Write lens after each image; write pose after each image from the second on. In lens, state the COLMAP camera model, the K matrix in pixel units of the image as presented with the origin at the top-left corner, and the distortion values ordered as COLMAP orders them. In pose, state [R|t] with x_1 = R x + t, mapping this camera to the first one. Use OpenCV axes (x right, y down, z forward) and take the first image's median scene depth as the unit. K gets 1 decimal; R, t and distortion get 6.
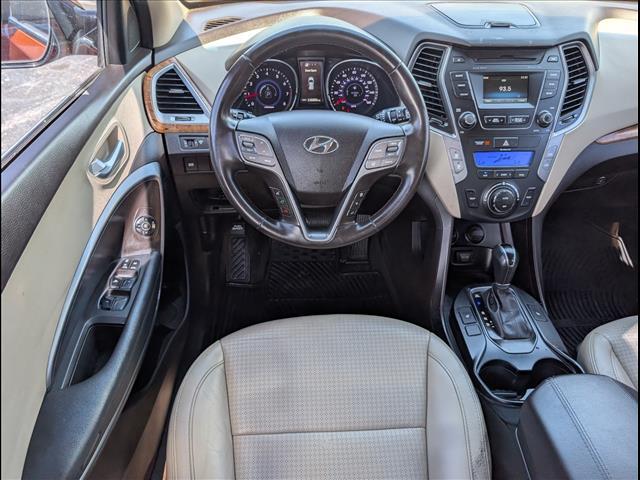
lens RADIAL K [[482.9, 0, 320.0], [0, 482.9, 240.0], [0, 0, 1]] dist [-0.004543, -0.001240]
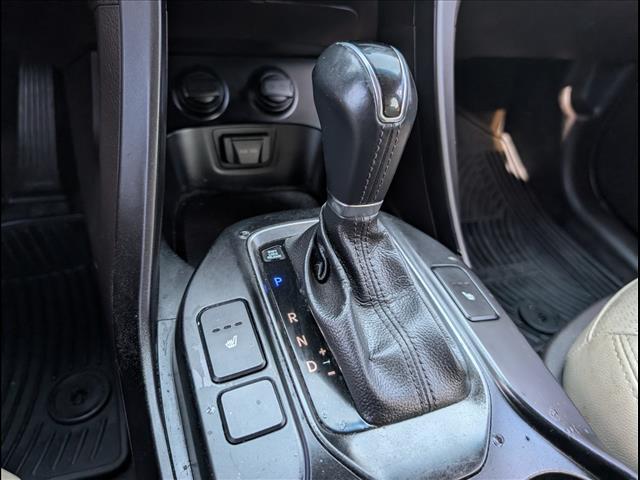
lens RADIAL K [[482.9, 0, 320.0], [0, 482.9, 240.0], [0, 0, 1]] dist [-0.004543, -0.001240]
pose [[0.937171, -0.085332, 0.338273, 0.260825], [0.052515, 0.993082, 0.105023, 0.080039], [-0.344895, -0.080660, 0.935169, 0.737130]]
